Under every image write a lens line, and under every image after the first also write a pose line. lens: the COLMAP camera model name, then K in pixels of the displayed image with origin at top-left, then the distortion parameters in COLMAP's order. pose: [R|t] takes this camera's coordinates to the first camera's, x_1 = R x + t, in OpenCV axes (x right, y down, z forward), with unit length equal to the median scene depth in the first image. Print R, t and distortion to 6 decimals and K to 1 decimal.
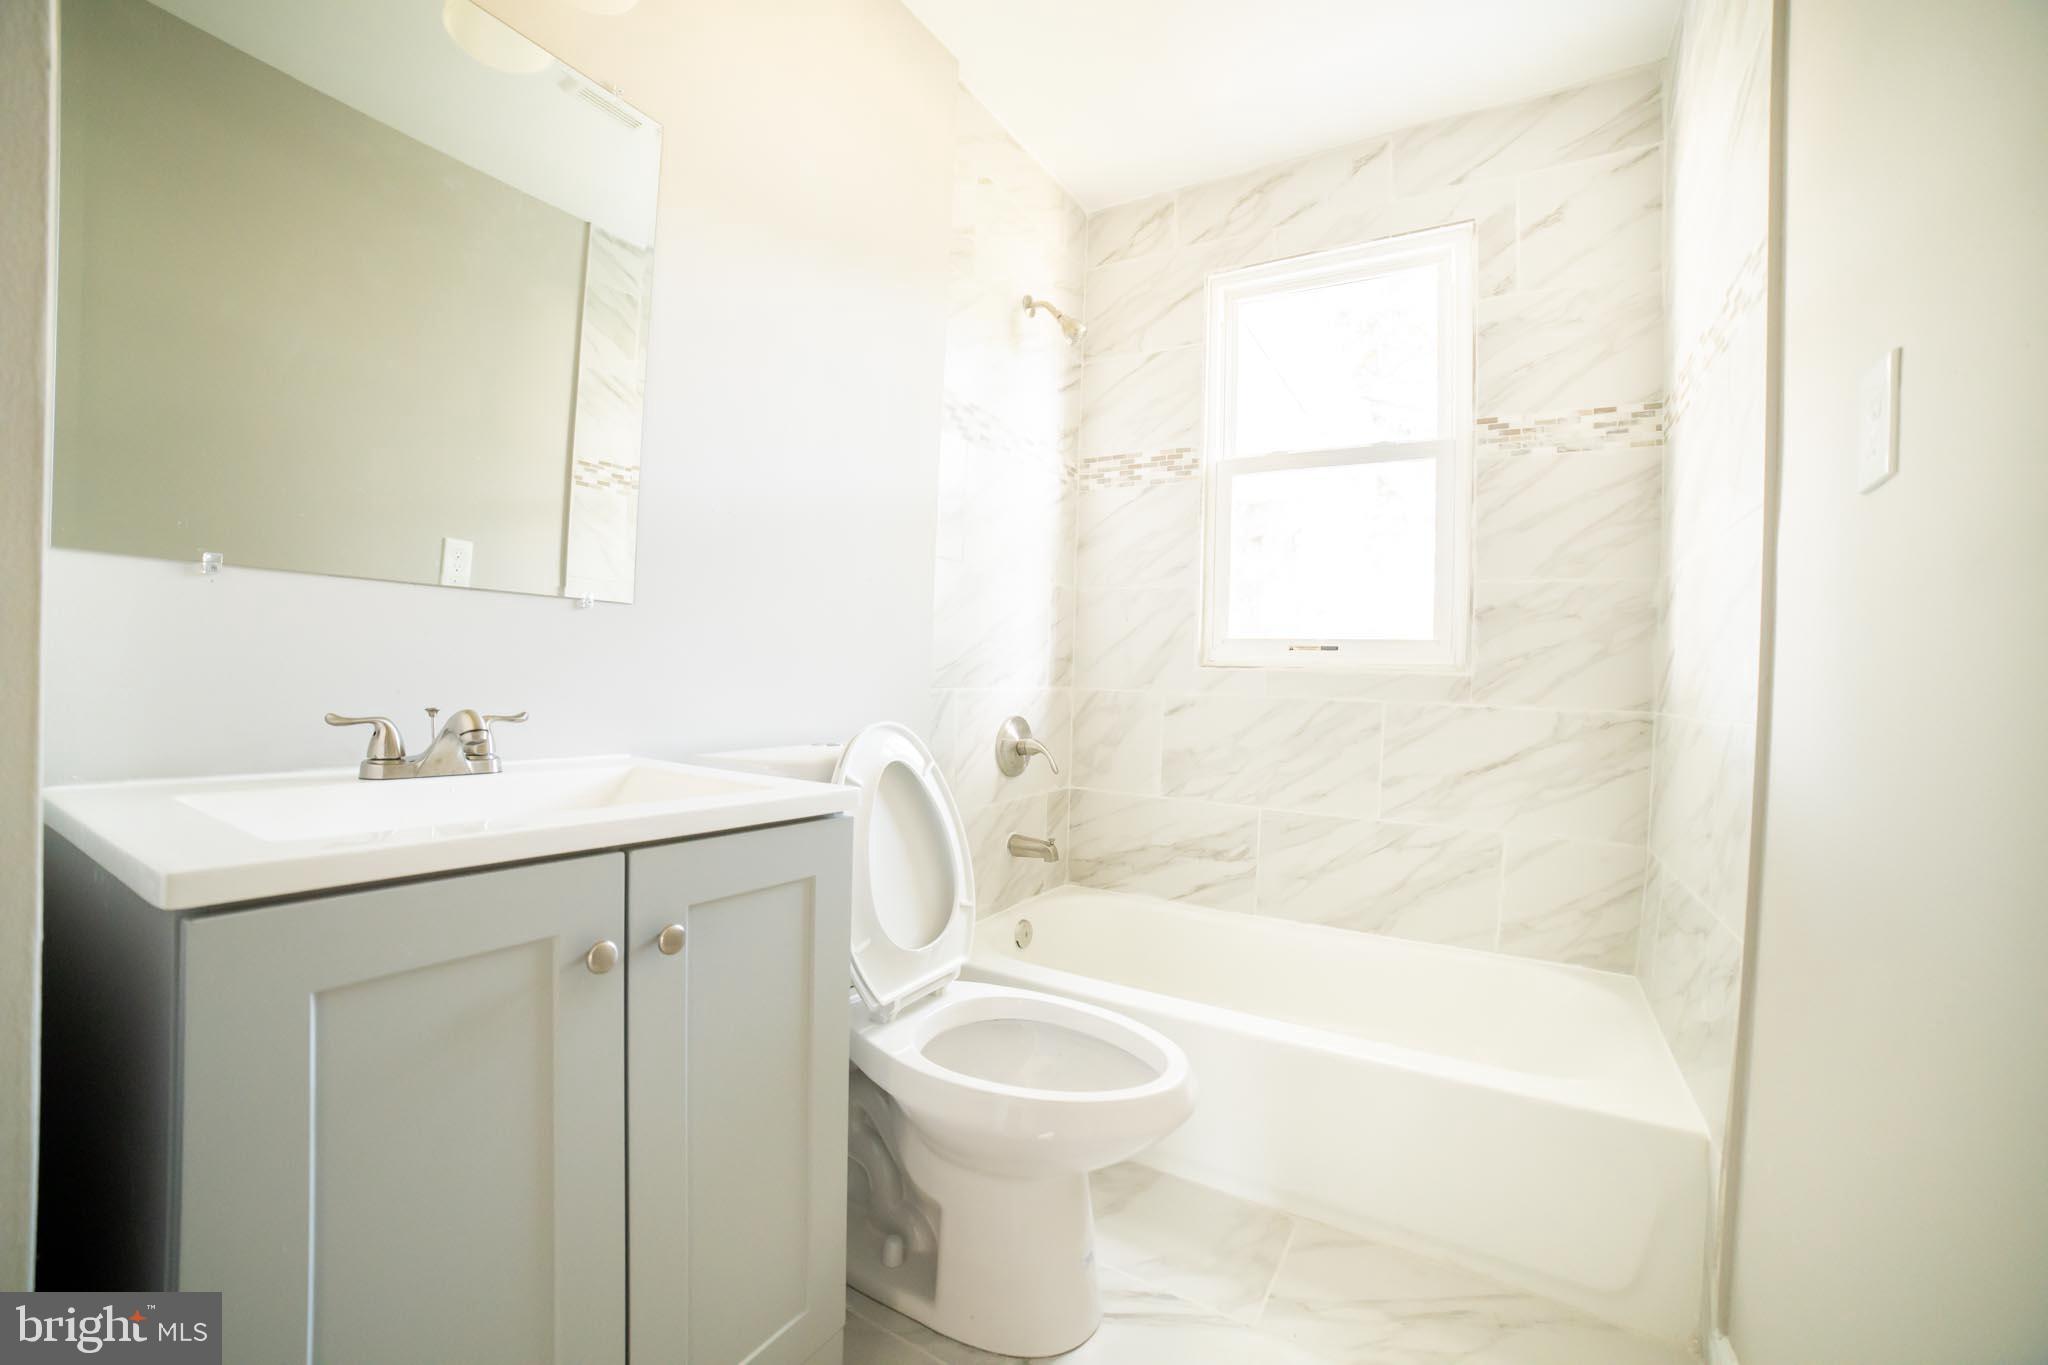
lens RADIAL K [[837.2, 0, 1029.3], [0, 837.2, 682.6], [0, 0, 1]] dist [-0.101673, 0.041203]
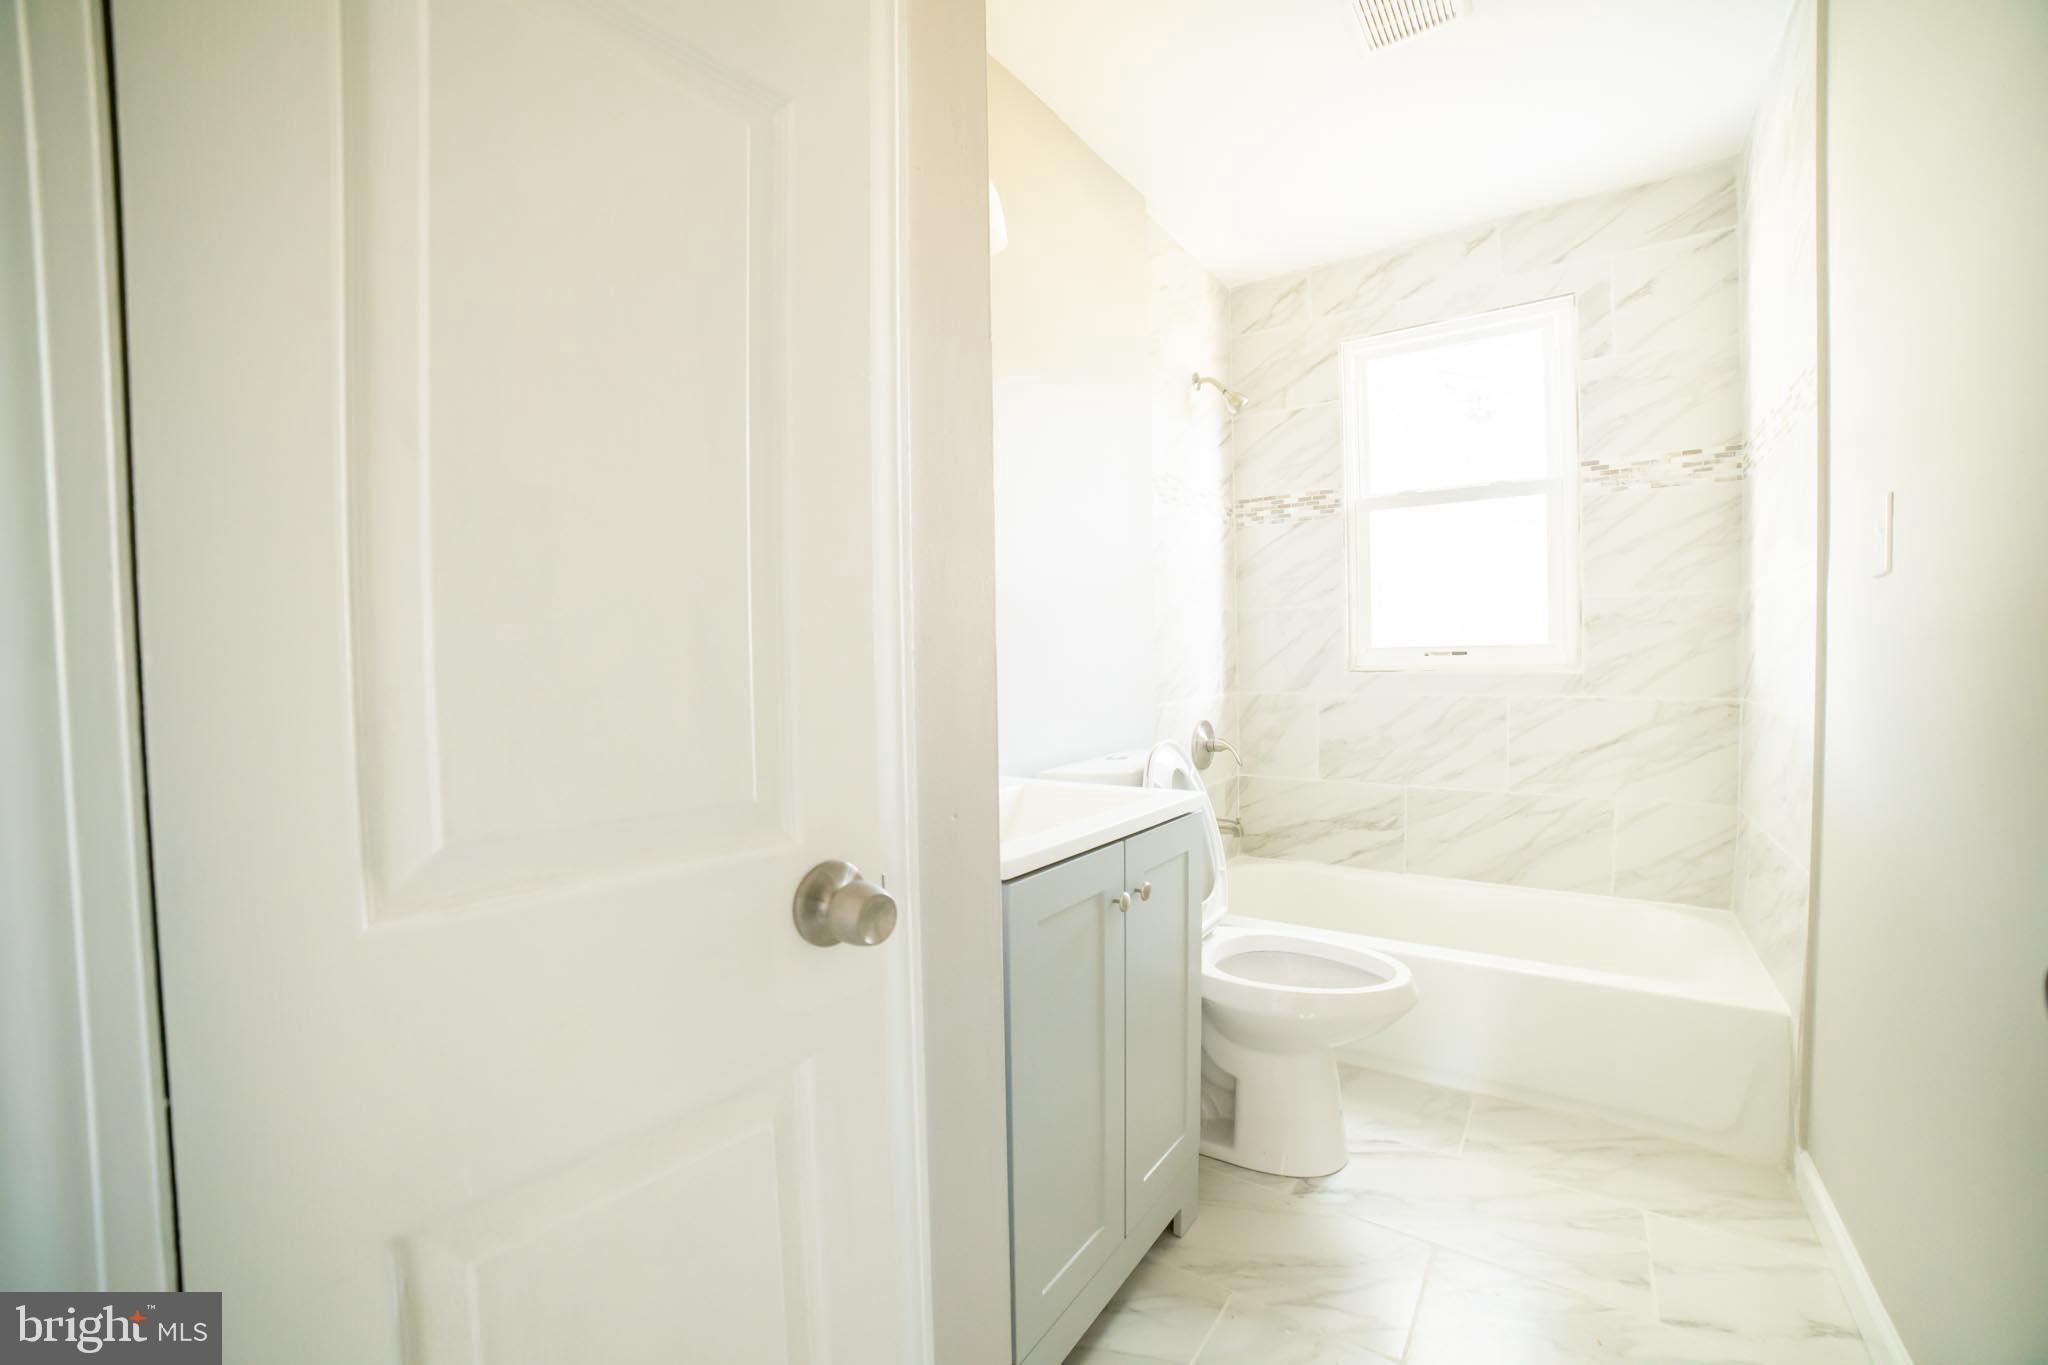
lens RADIAL K [[837.2, 0, 1029.3], [0, 837.2, 682.6], [0, 0, 1]] dist [-0.101673, 0.041203]
pose [[0.996229, -0.047351, -0.072708, -0.204196], [0.049080, 0.998548, 0.022183, -0.062790], [0.071552, -0.025668, 0.997107, -0.273399]]
